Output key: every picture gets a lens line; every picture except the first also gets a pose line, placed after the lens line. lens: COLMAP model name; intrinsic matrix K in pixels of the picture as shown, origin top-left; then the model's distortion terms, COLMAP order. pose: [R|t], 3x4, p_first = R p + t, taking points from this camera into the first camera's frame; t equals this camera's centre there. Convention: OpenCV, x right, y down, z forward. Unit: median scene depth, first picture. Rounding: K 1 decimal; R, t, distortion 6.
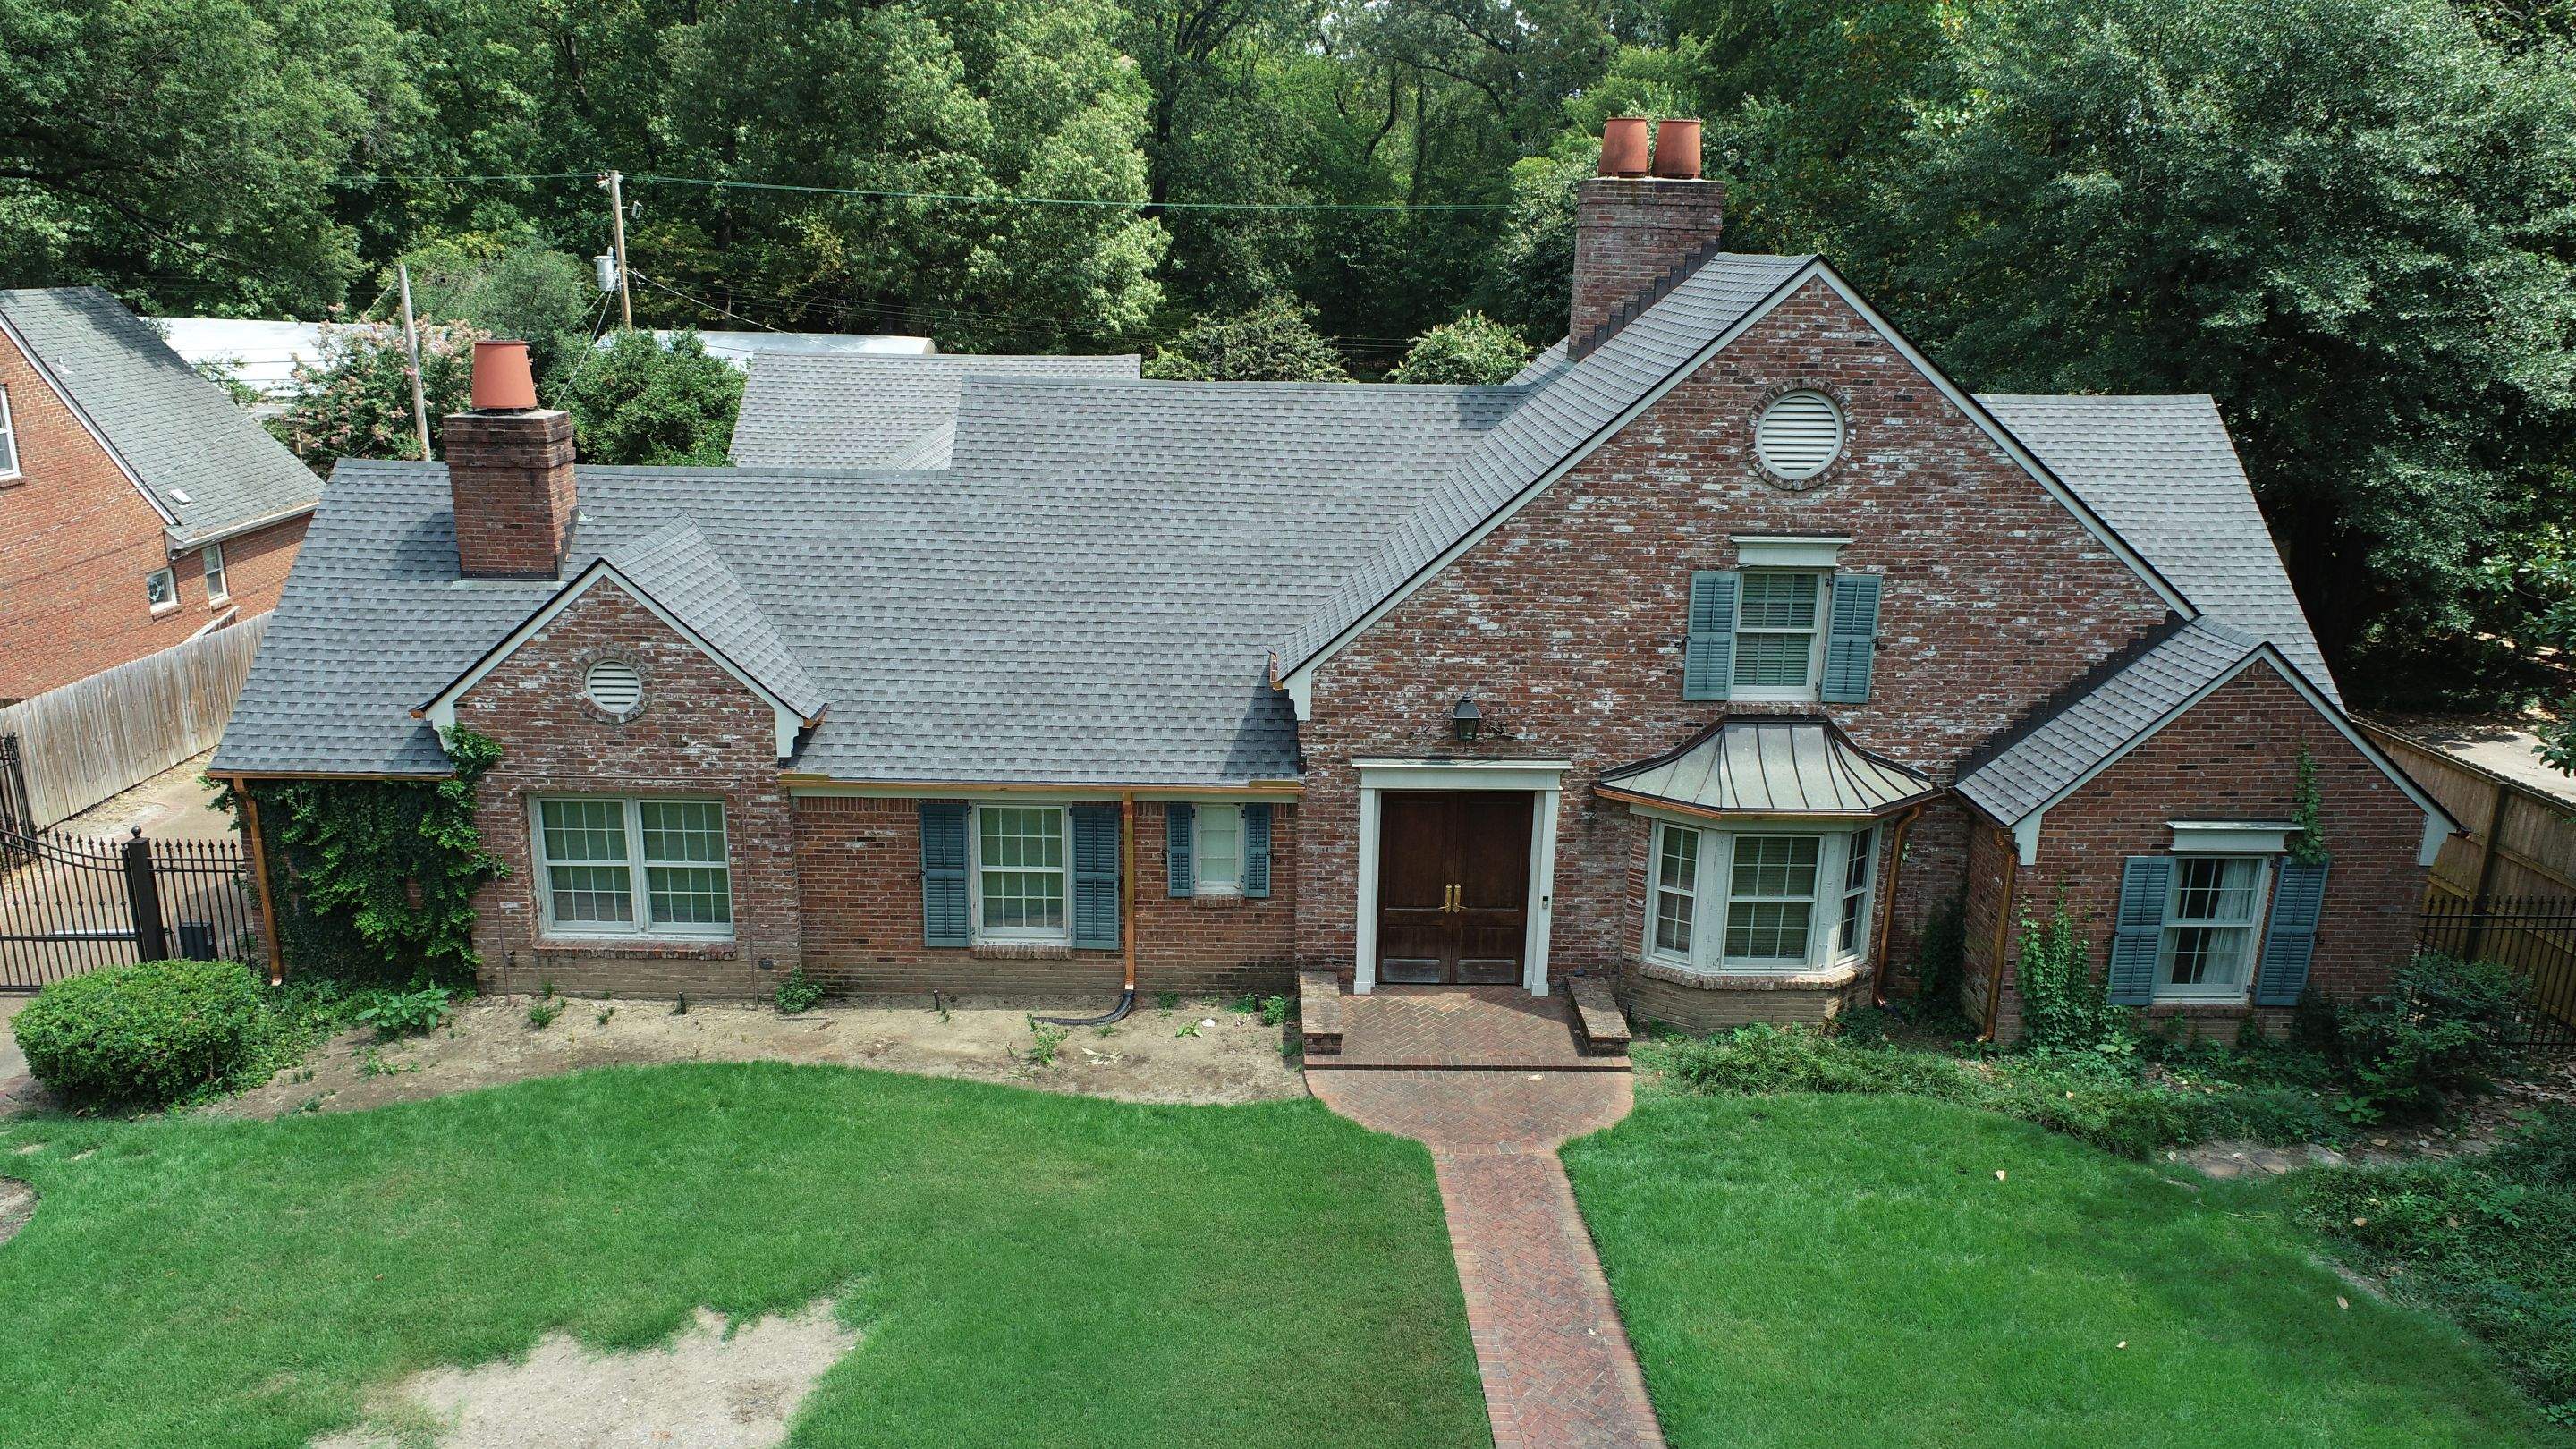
lens RADIAL K [[1743.0, 0, 1289.7], [0, 1743.0, 729.8], [0, 0, 1]] dist [-0.012821, 0.006384]
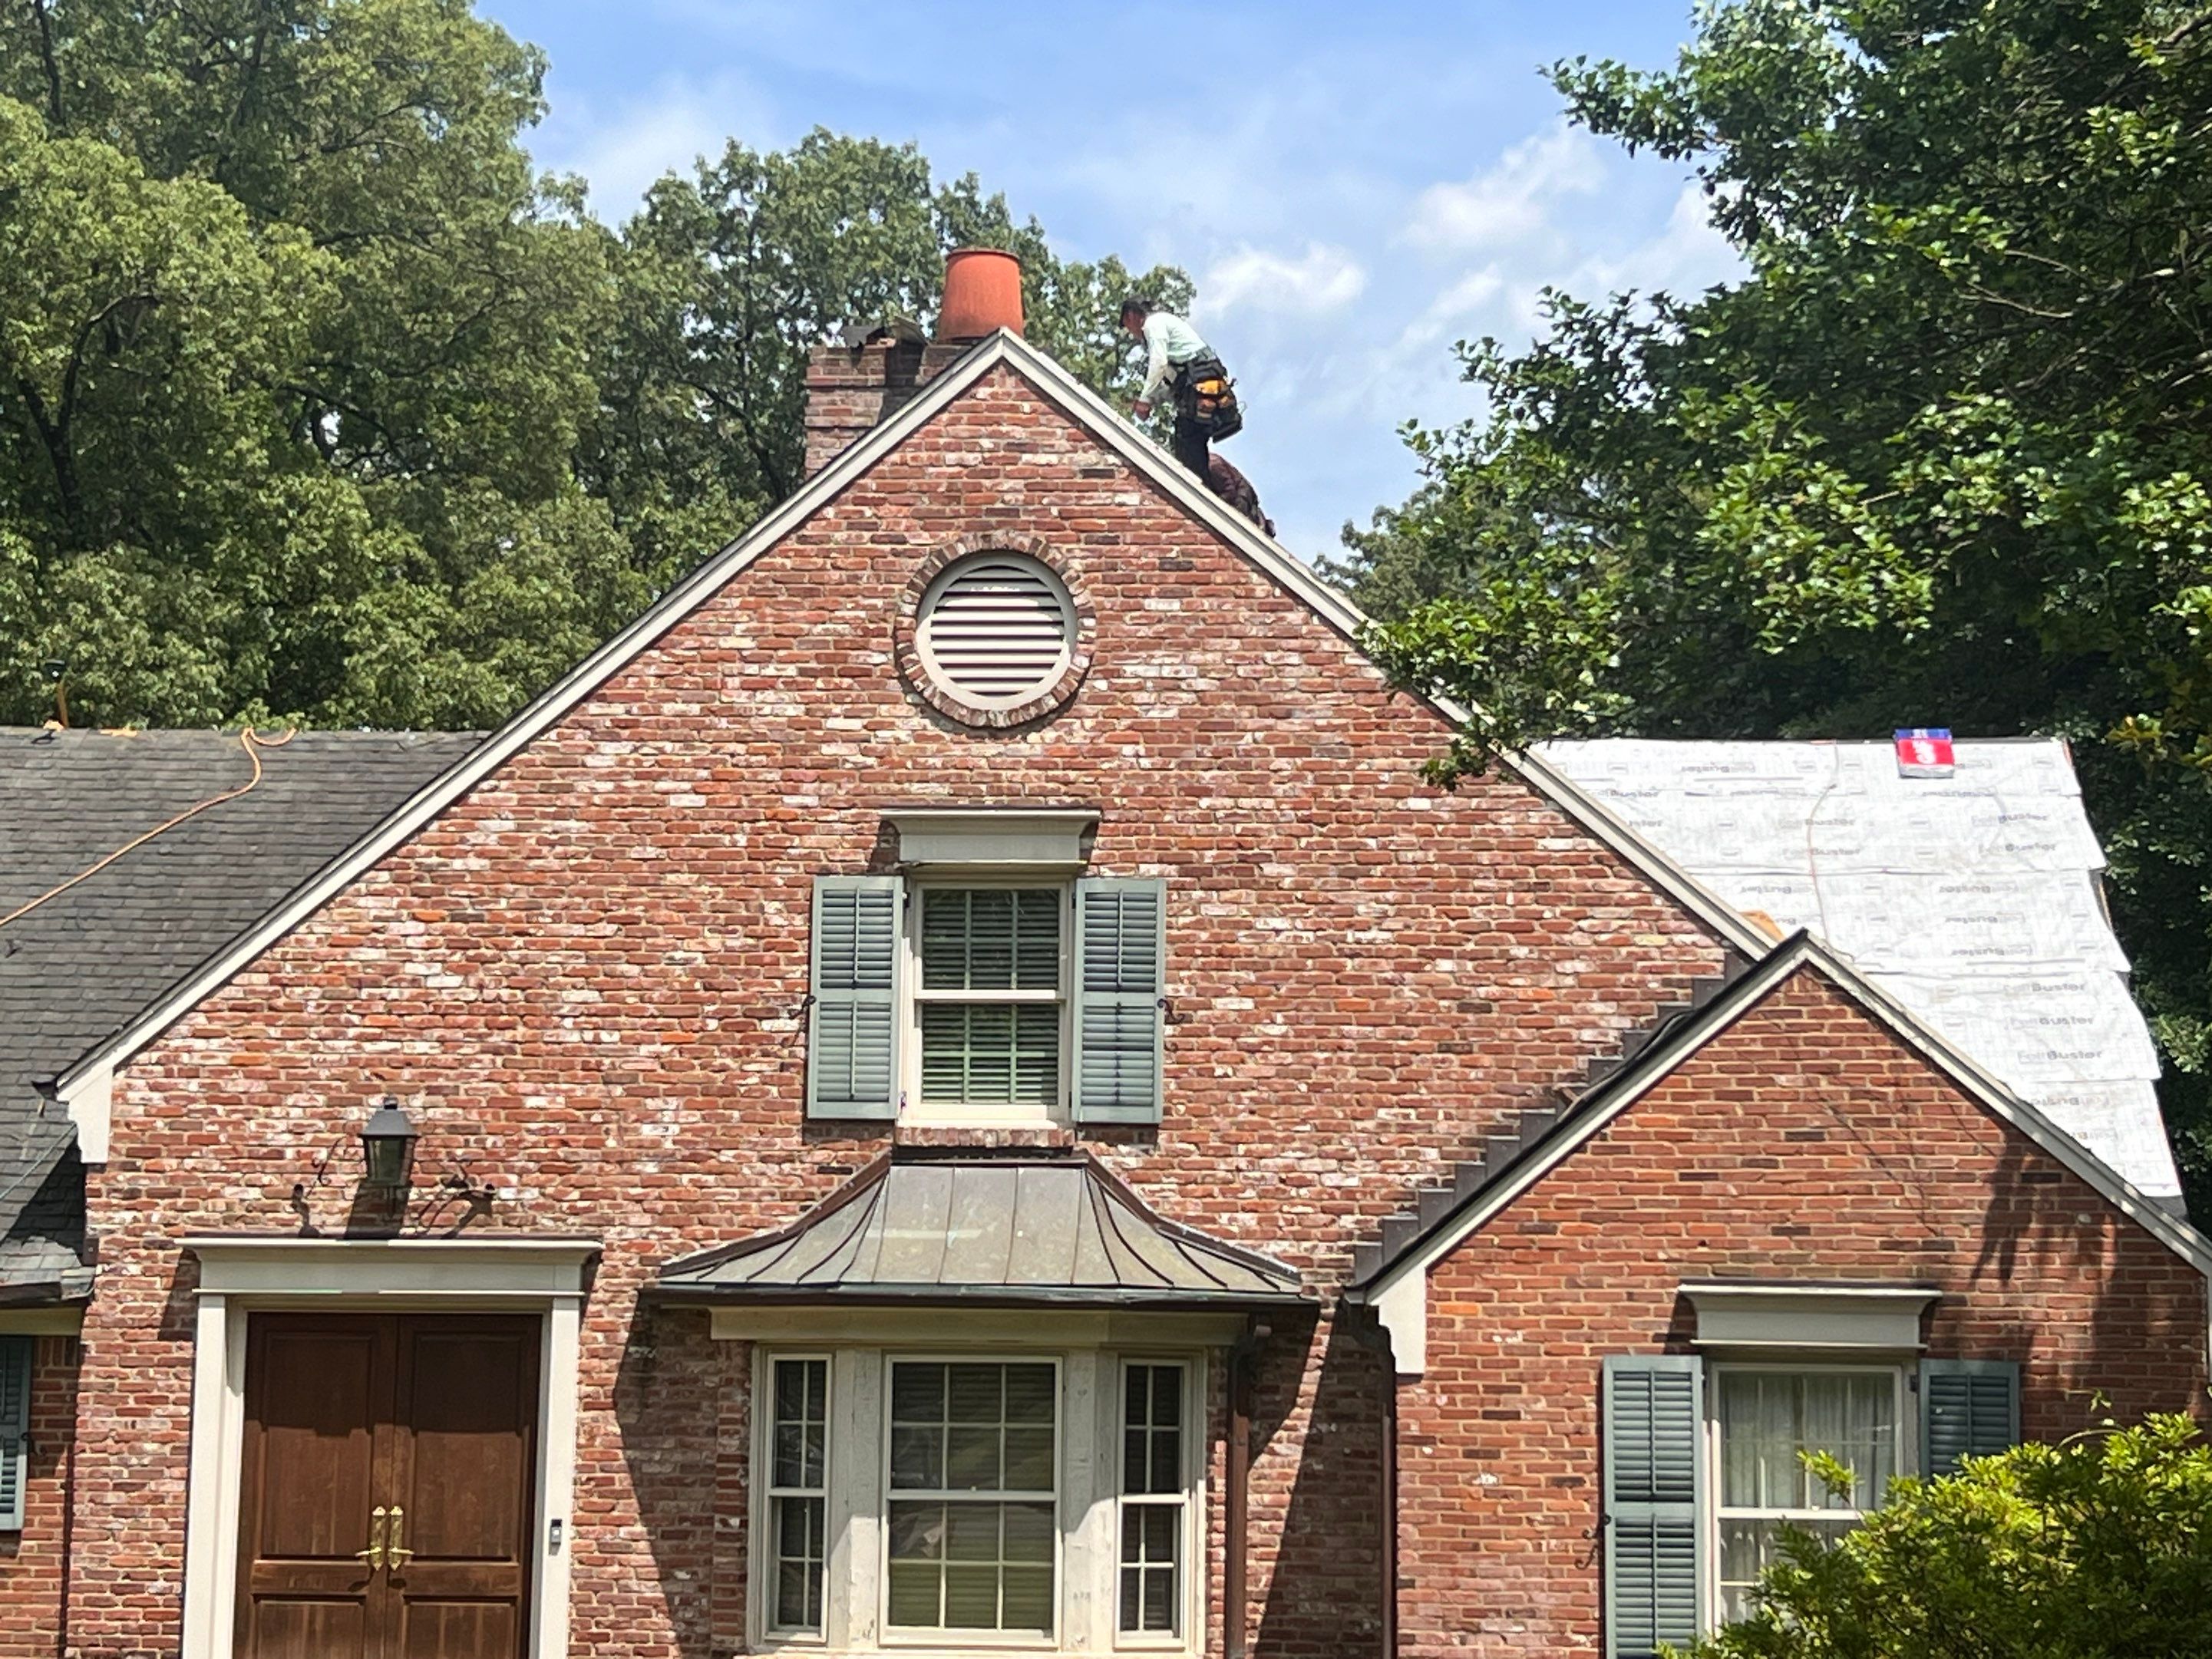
lens RADIAL K [[4505.6, 0, 1103.3], [0, 4505.6, 817.4], [0, 0, 1]] dist [0.158018, 0.000000]
pose [[0.997008, -0.013356, -0.076136, 0.422306], [-0.018042, 0.917544, -0.397224, 0.443858], [0.075164, 0.397409, 0.914558, -0.285620]]
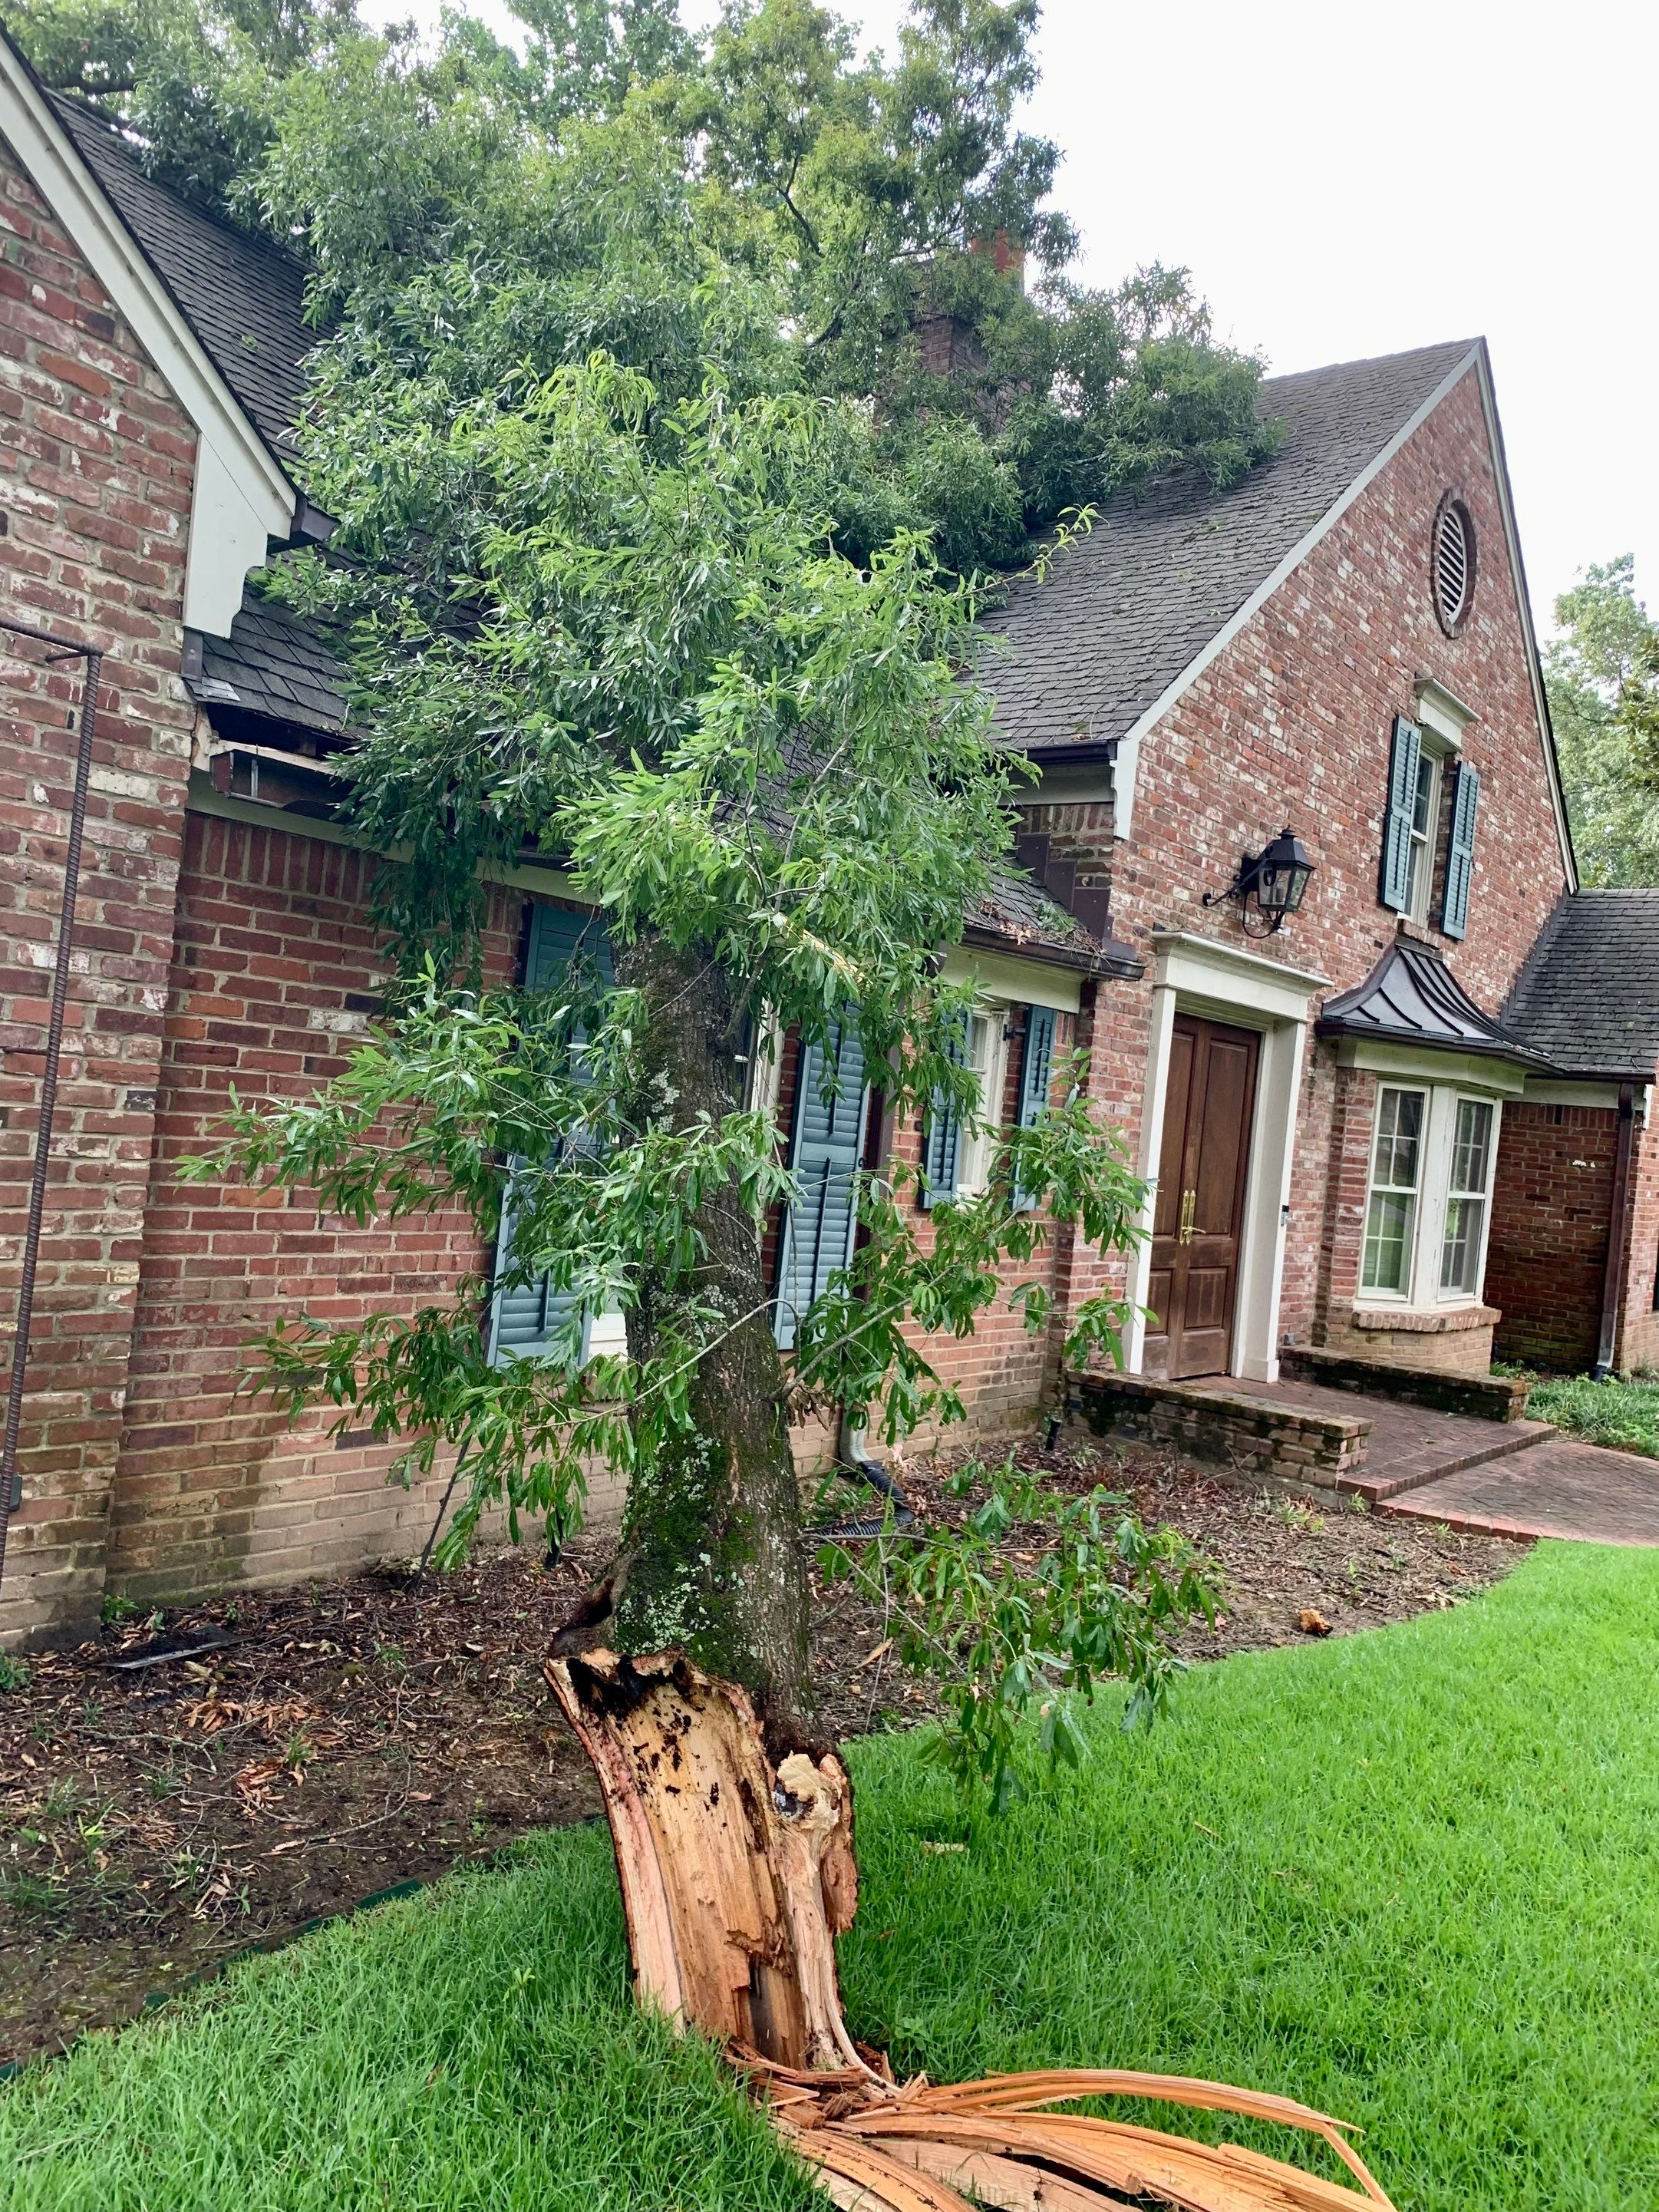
lens RADIAL K [[1661.9, 0, 797.9], [0, 1661.9, 1066.3], [0, 0, 1]] dist [0.077367, -0.099637]
pose [[0.629816, 0.062646, 0.774214, -0.427113], [0.122779, 0.976182, -0.178868, 0.135964], [-0.766979, 0.207711, 0.607124, 0.792619]]
